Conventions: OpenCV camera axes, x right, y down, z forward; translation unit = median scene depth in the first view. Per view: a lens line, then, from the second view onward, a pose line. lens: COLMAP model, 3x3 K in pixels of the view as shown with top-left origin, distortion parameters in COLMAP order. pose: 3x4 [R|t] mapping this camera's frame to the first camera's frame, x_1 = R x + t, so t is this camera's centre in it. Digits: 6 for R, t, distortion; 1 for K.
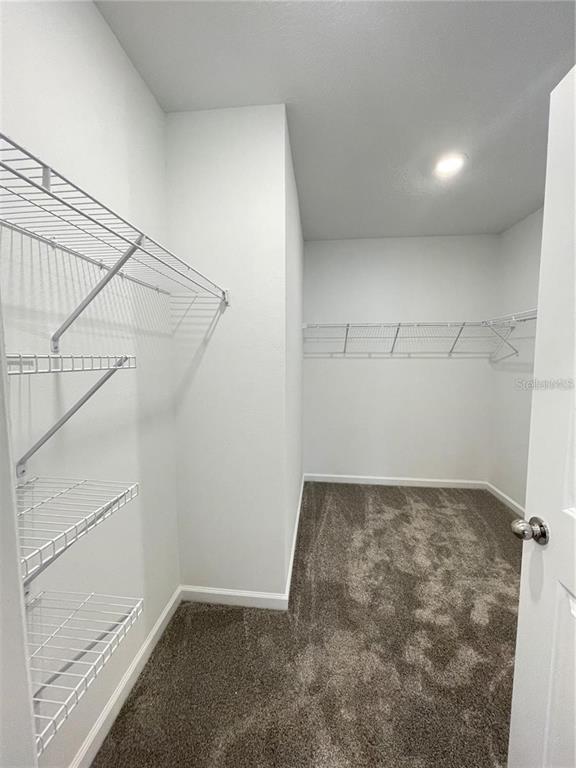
lens RADIAL K [[306.8, 0, 288.4], [0, 306.8, 381.9], [0, 0, 1]] dist [-0.001402, -0.000637]
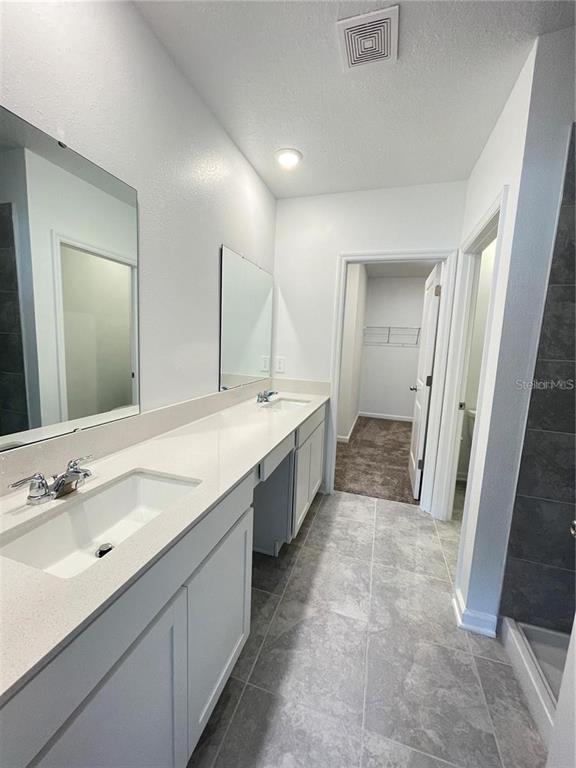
lens RADIAL K [[306.8, 0, 290.3], [0, 306.8, 383.0], [0, 0, 1]] dist [-0.001402, -0.000637]
pose [[0.979777, 0.067003, -0.188539, -0.021272], [-0.060427, 0.997354, 0.040416, 0.149171], [0.190748, -0.028206, 0.981234, -1.282395]]
